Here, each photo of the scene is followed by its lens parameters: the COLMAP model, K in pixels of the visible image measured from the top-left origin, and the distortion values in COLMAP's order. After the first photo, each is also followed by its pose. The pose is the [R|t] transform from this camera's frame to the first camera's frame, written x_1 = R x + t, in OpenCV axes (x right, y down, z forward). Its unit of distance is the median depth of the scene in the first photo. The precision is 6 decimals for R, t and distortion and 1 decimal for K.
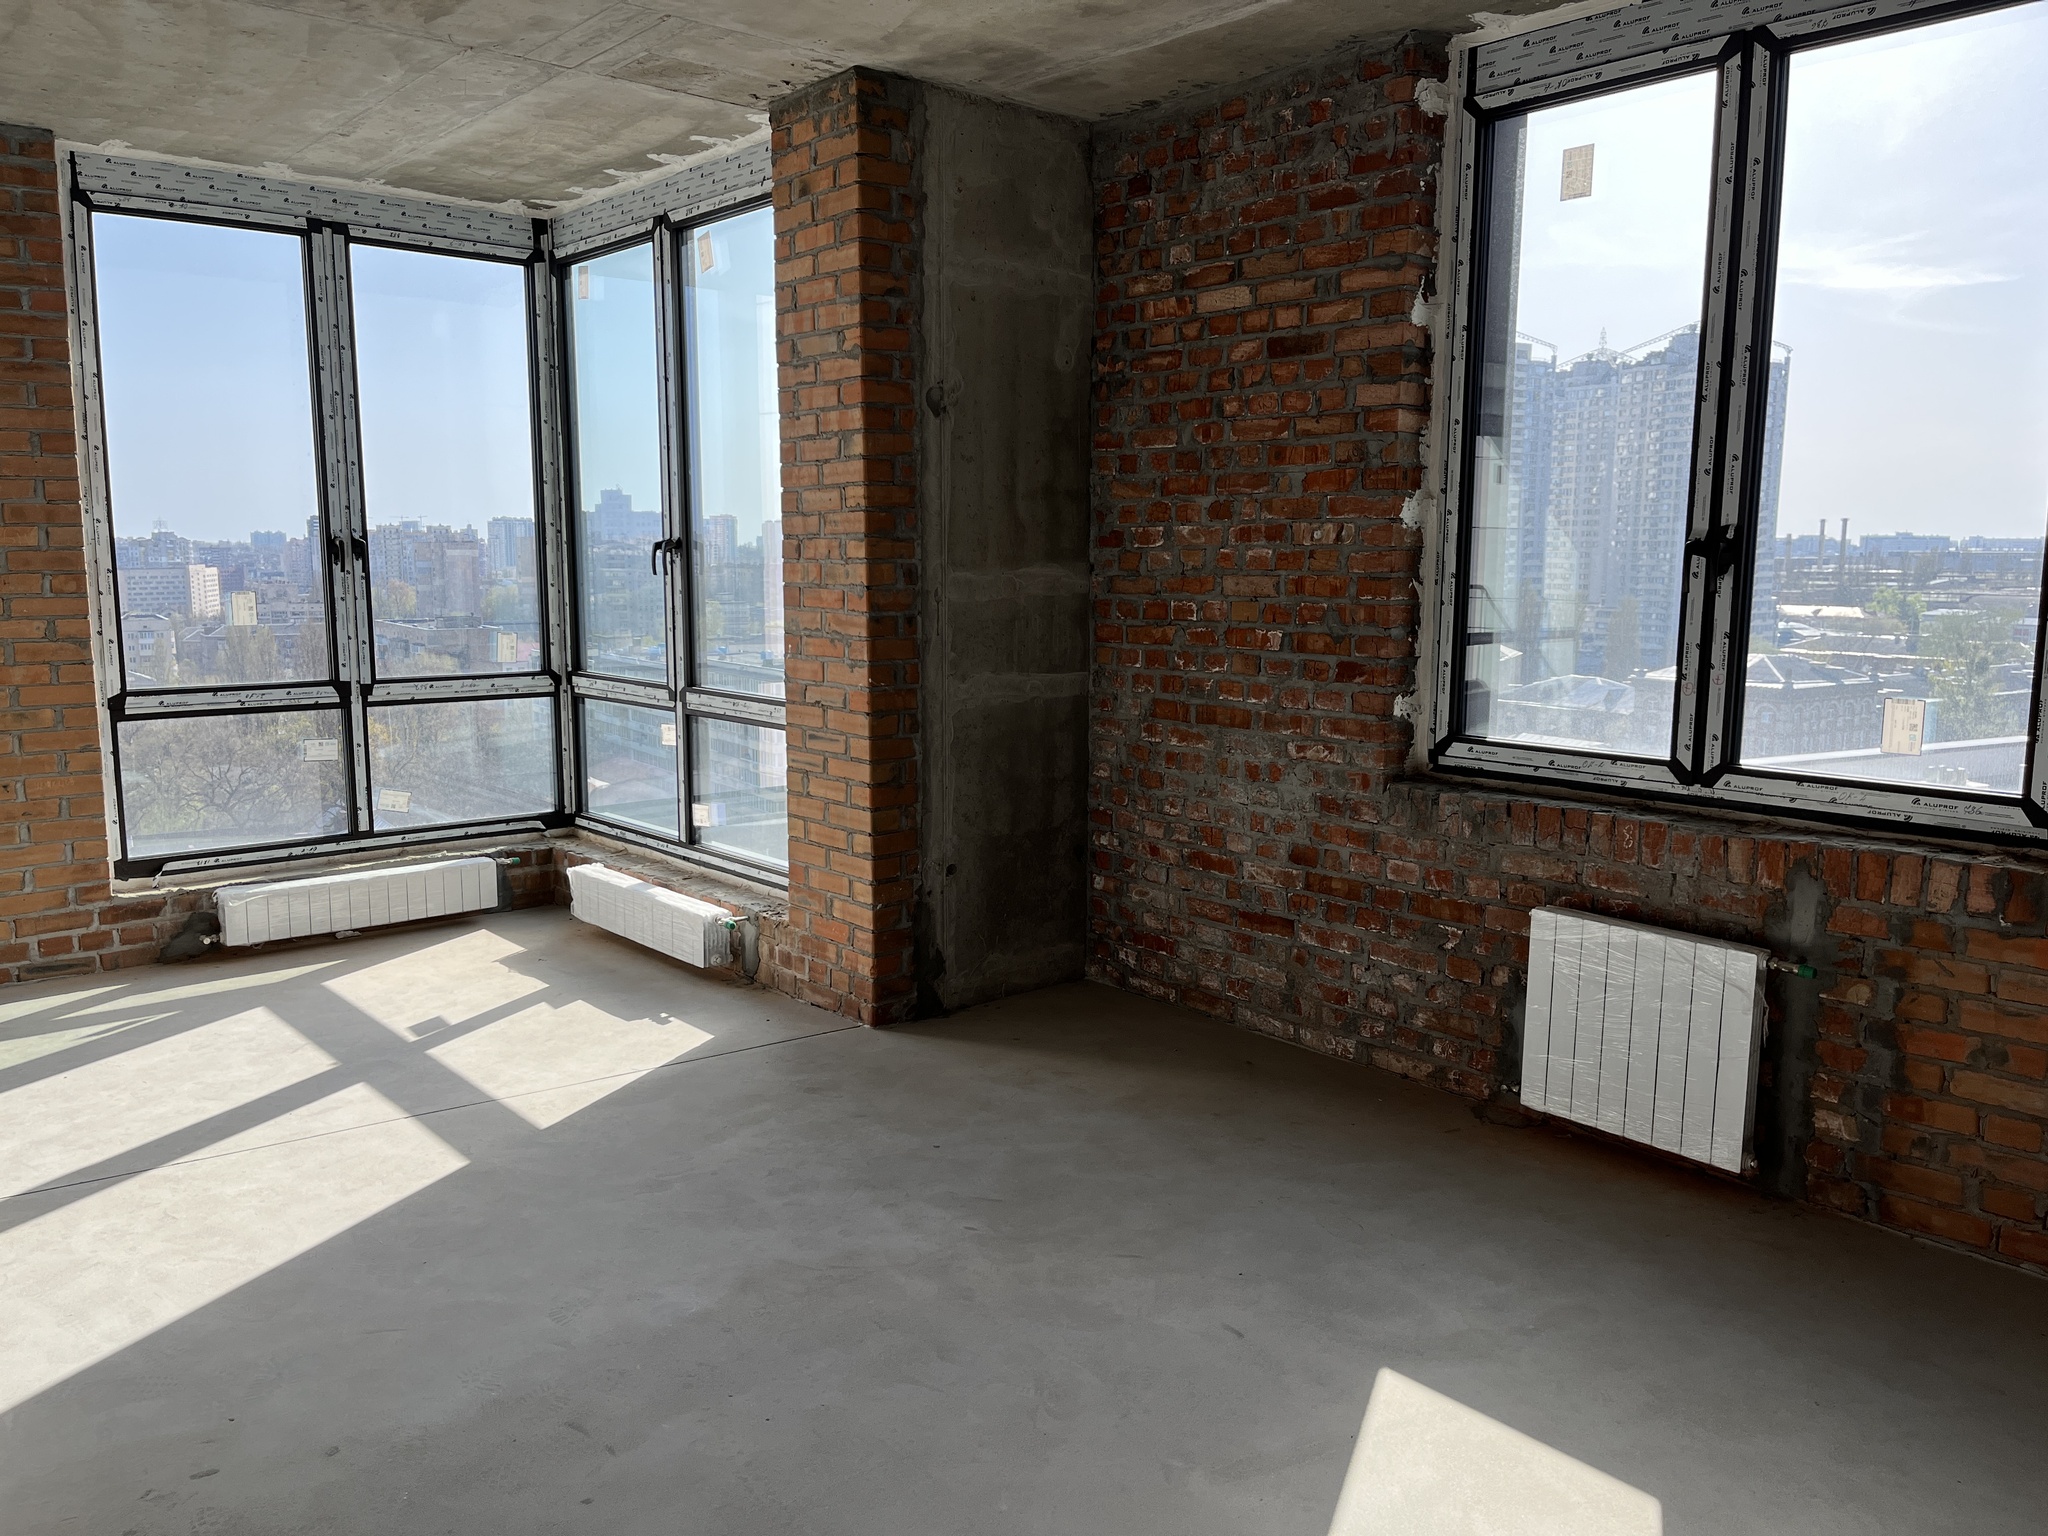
lens RADIAL K [[1548.0, 0, 1023.7], [0, 1548.0, 786.6], [0, 0, 1]] dist [0.060401, -0.085595]
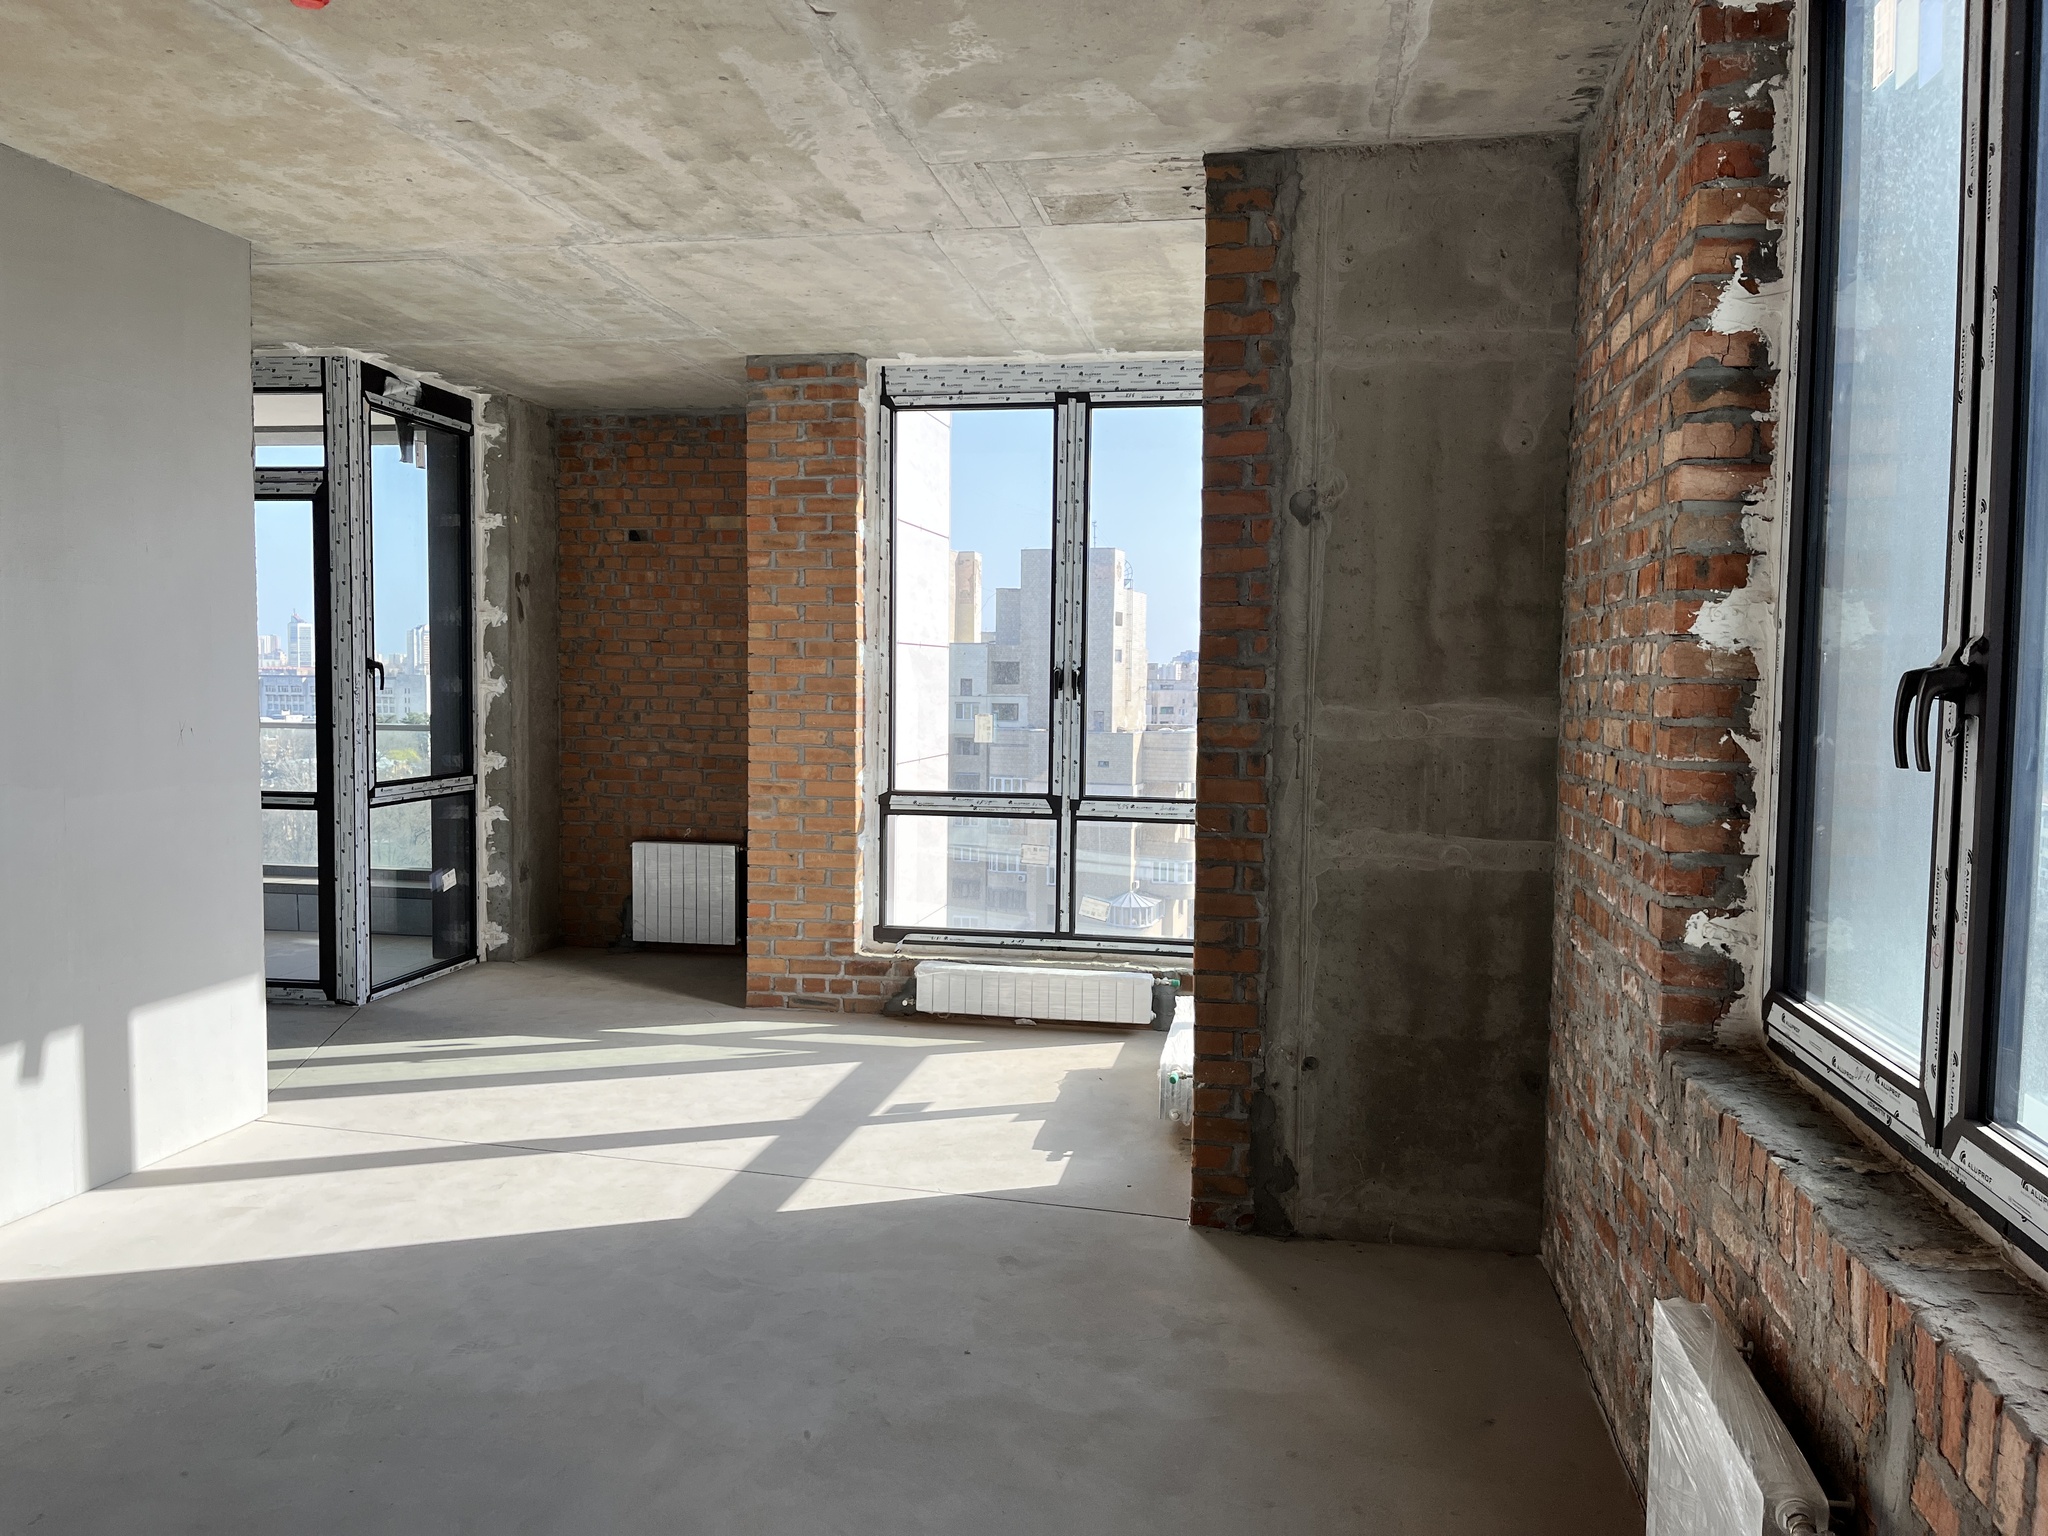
lens RADIAL K [[1548.0, 0, 1001.6], [0, 1548.0, 776.2], [0, 0, 1]] dist [0.060401, -0.085595]
pose [[0.622143, 0.056347, -0.780873, 0.530897], [-0.129093, 0.991137, -0.031333, -0.054975], [0.772187, 0.120299, 0.623903, 0.367644]]
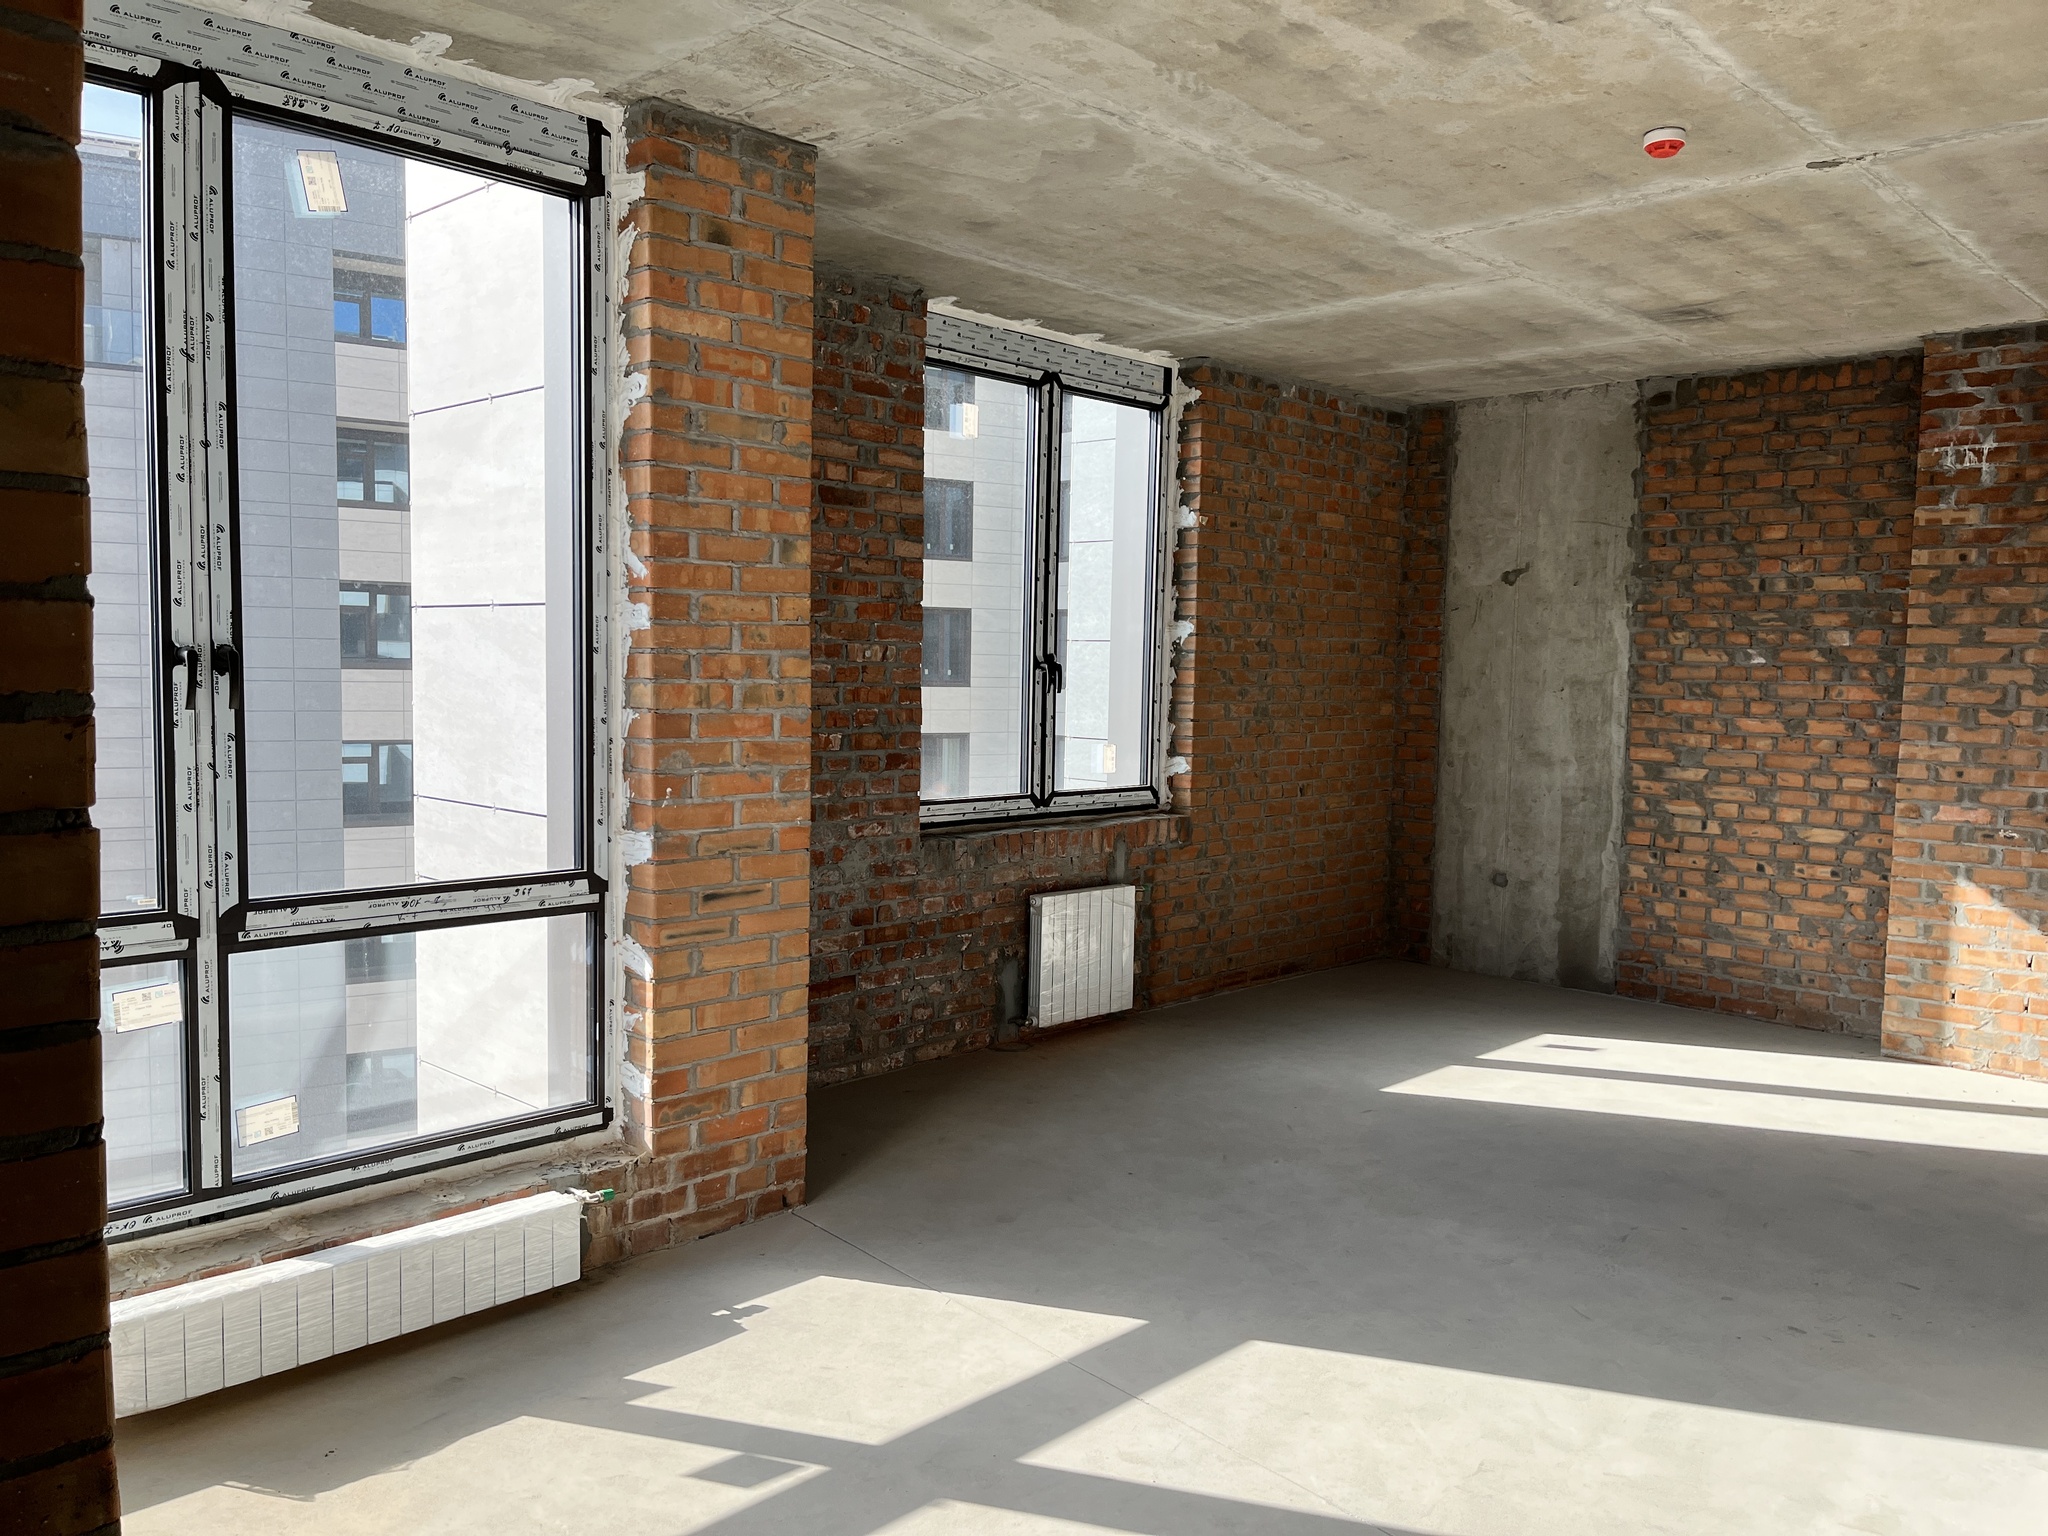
lens RADIAL K [[1548.0, 0, 1011.8], [0, 1548.0, 796.8], [0, 0, 1]] dist [0.060401, -0.085595]
pose [[-0.084341, -0.092795, 0.992107, -1.022410], [0.134190, 0.985527, 0.103588, -0.158222], [-0.987360, 0.141867, -0.070669, 0.966872]]
